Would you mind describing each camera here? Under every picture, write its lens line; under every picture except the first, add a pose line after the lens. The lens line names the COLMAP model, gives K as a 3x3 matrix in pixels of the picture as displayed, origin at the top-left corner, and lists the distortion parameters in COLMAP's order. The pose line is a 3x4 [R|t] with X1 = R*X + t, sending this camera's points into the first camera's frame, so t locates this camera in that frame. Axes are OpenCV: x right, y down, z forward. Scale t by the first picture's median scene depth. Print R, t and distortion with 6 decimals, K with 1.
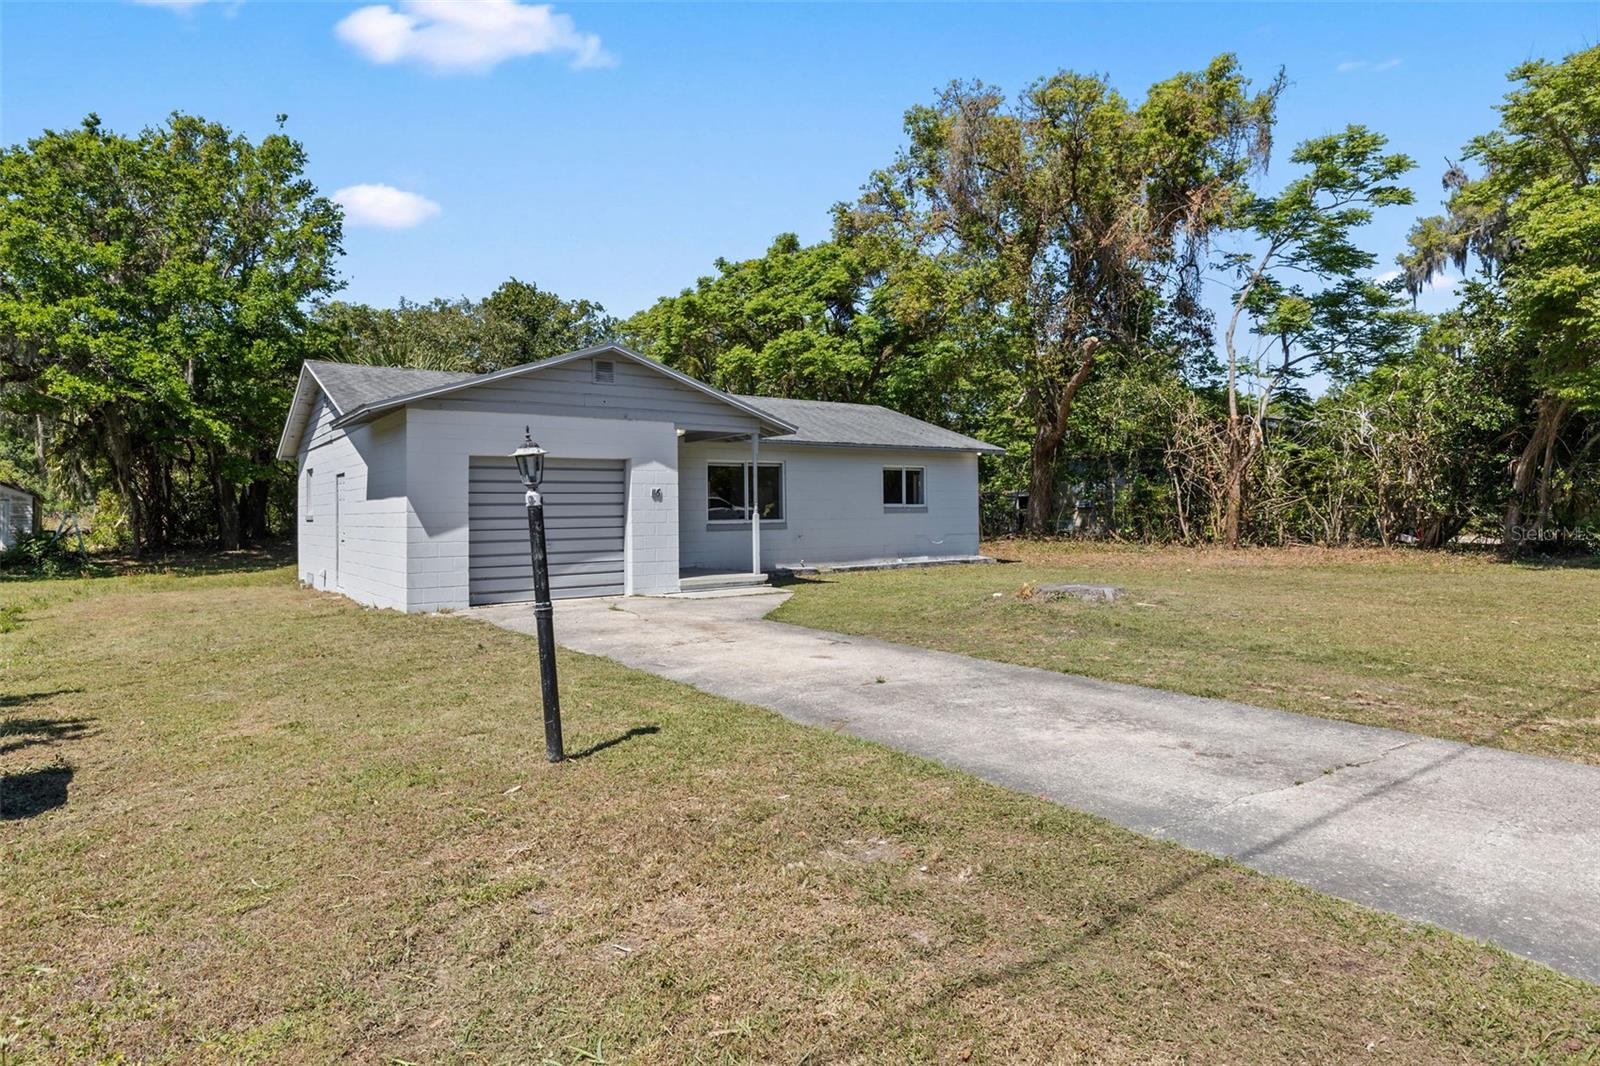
lens RADIAL K [[891.2, 0, 798.1], [0, 891.2, 496.1], [0, 0, 1]] dist [-0.000107, -0.000435]
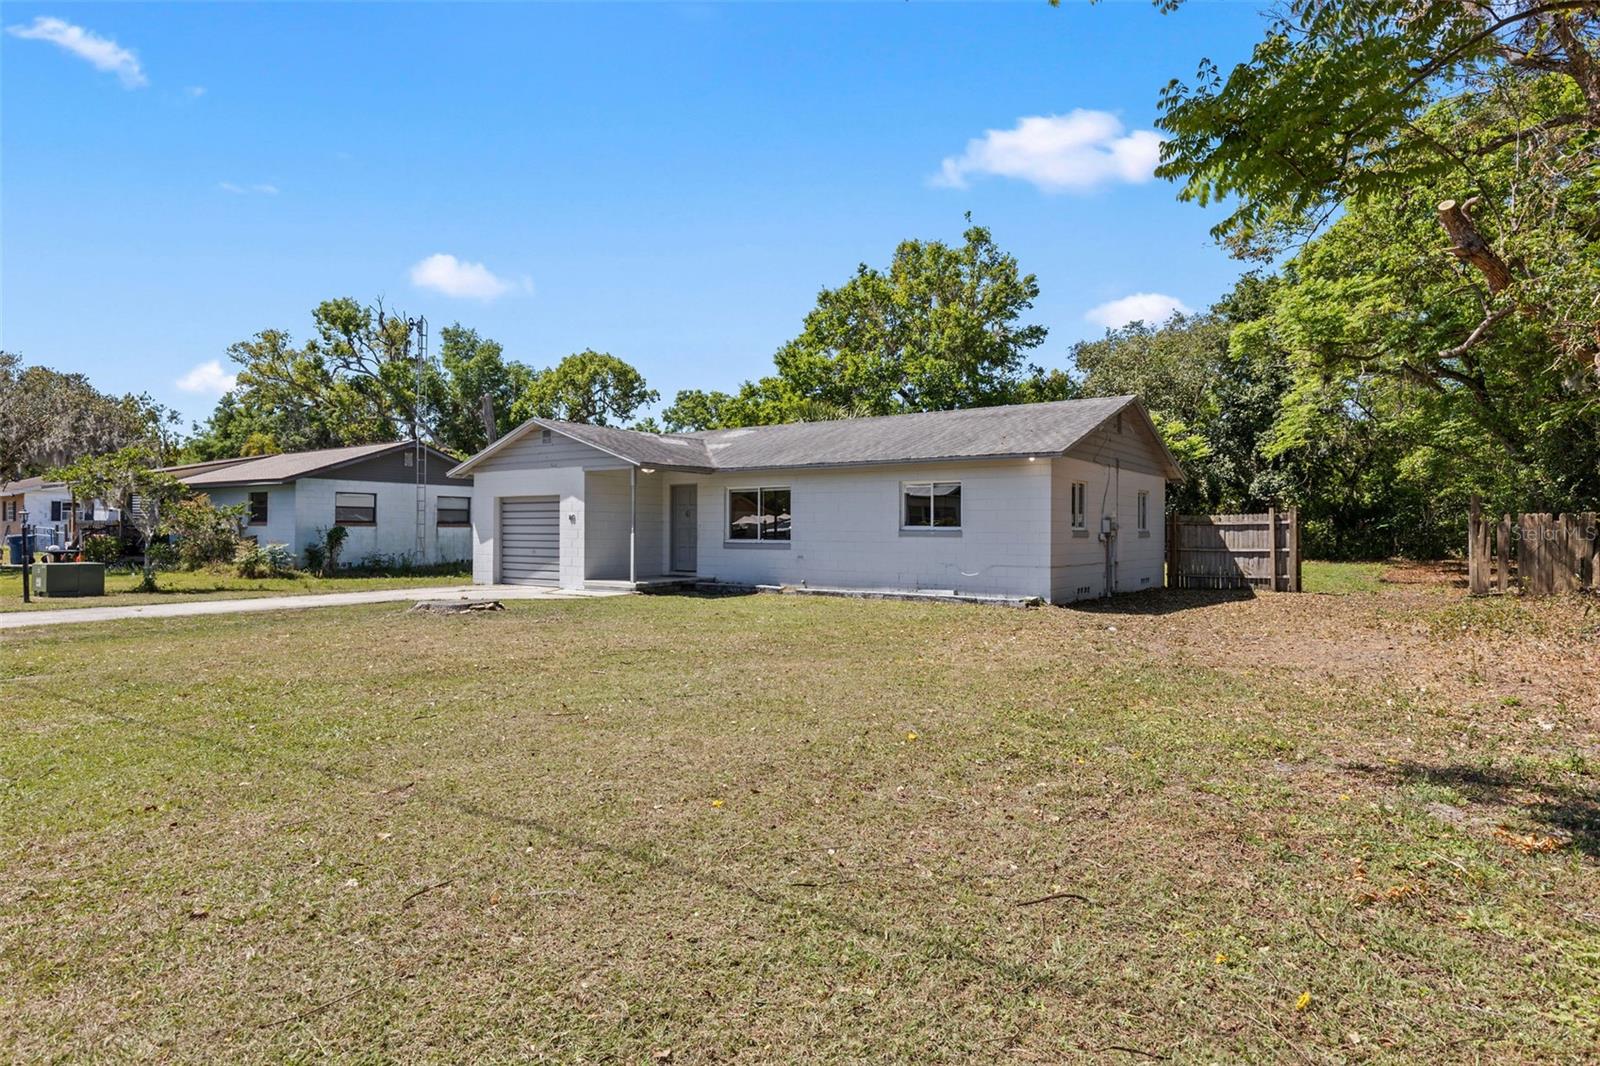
lens RADIAL K [[891.2, 0, 805.6], [0, 891.2, 530.4], [0, 0, 1]] dist [-0.000107, -0.000435]
pose [[0.313395, 0.012548, -0.949540, 0.710532], [0.008843, 0.999831, 0.016131, -0.001658], [0.949582, -0.013452, 0.313231, 0.497015]]
